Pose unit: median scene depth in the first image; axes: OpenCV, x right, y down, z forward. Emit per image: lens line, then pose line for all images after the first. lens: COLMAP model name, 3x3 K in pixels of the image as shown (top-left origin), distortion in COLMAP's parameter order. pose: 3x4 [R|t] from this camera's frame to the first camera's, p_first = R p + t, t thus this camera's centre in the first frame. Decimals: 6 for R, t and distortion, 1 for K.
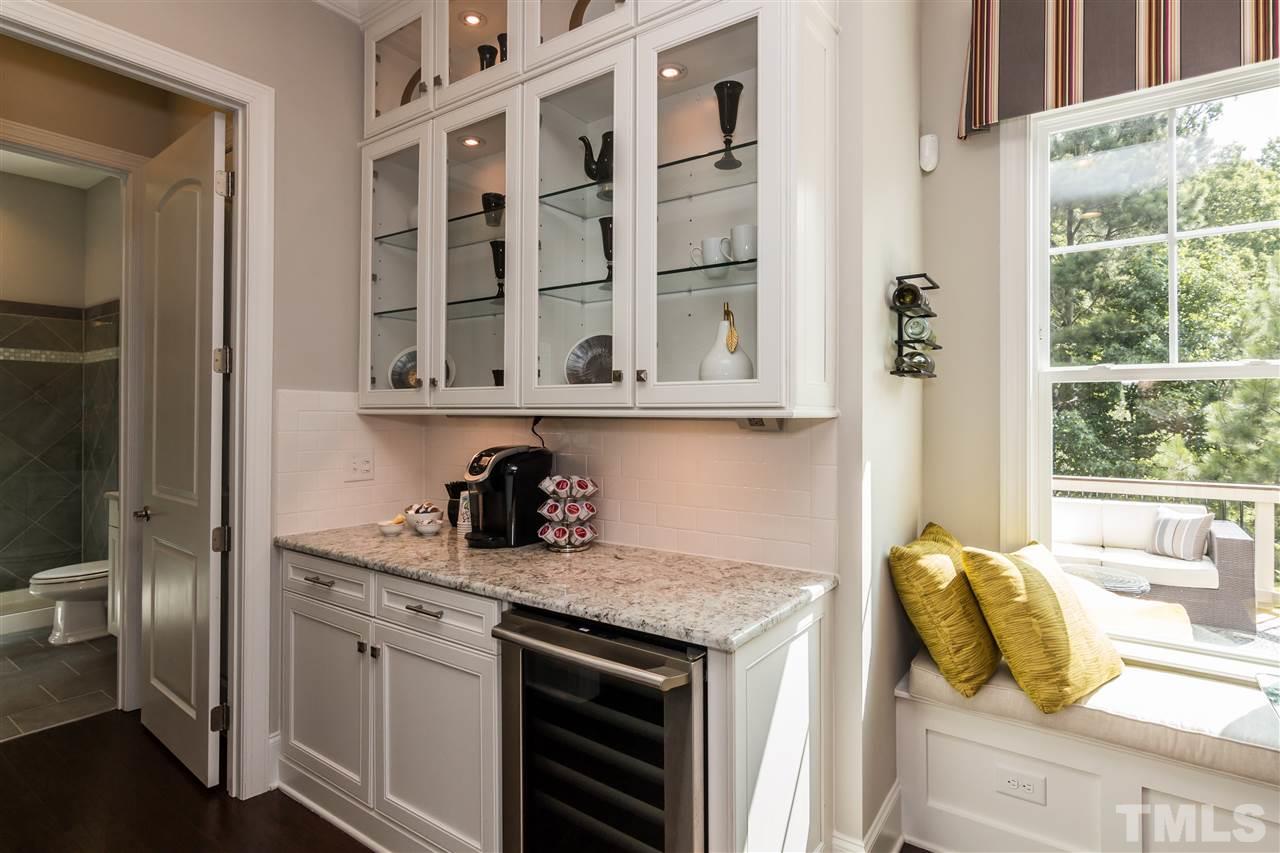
lens RADIAL K [[664.1, 0, 640.1], [0, 664.1, 415.9], [0, 0, 1]] dist [0.001681, 0.000204]
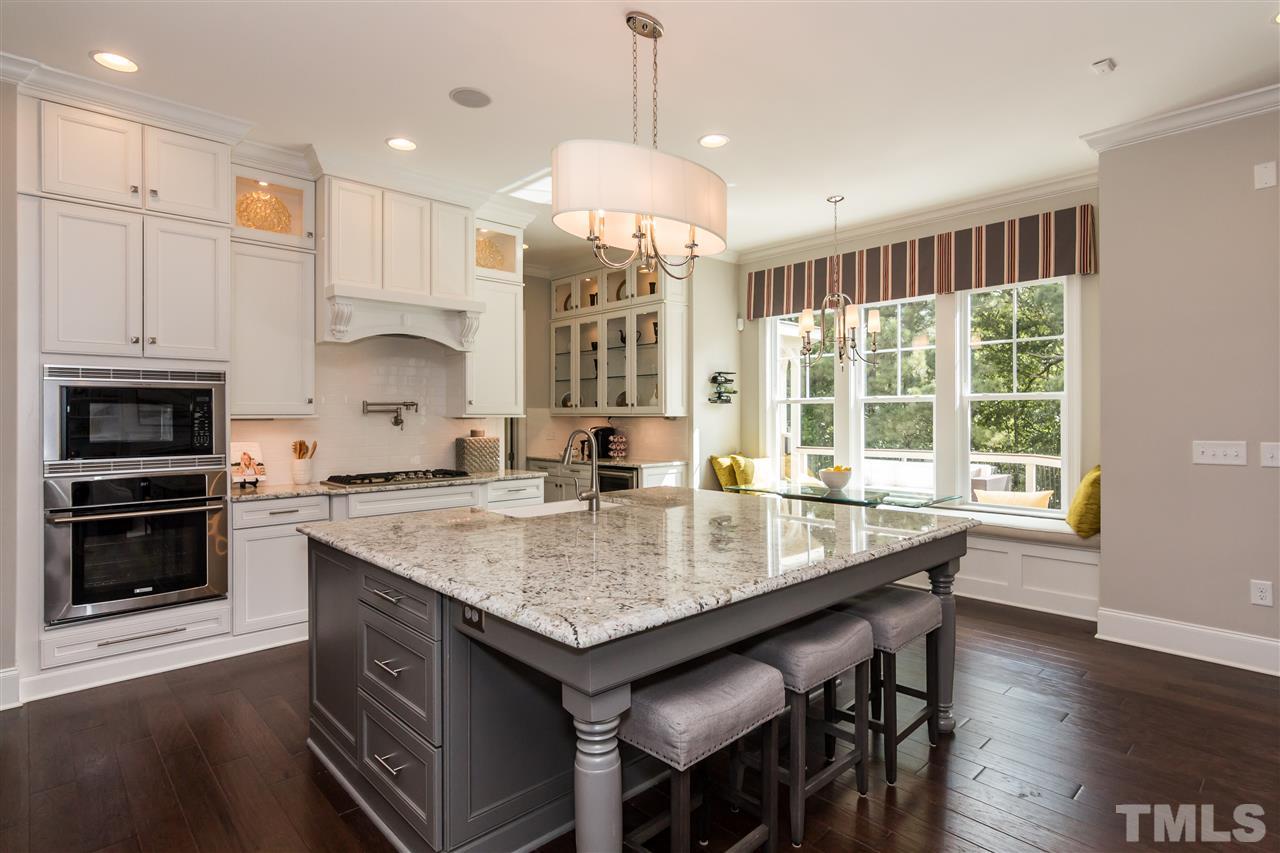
lens RADIAL K [[664.1, 0, 640.1], [0, 664.1, 415.9], [0, 0, 1]] dist [0.001681, 0.000204]
pose [[0.980898, -0.007943, -0.194360, 0.586250], [0.008272, 0.999965, 0.000883, -0.002388], [0.194346, -0.002473, 0.980930, -1.988348]]
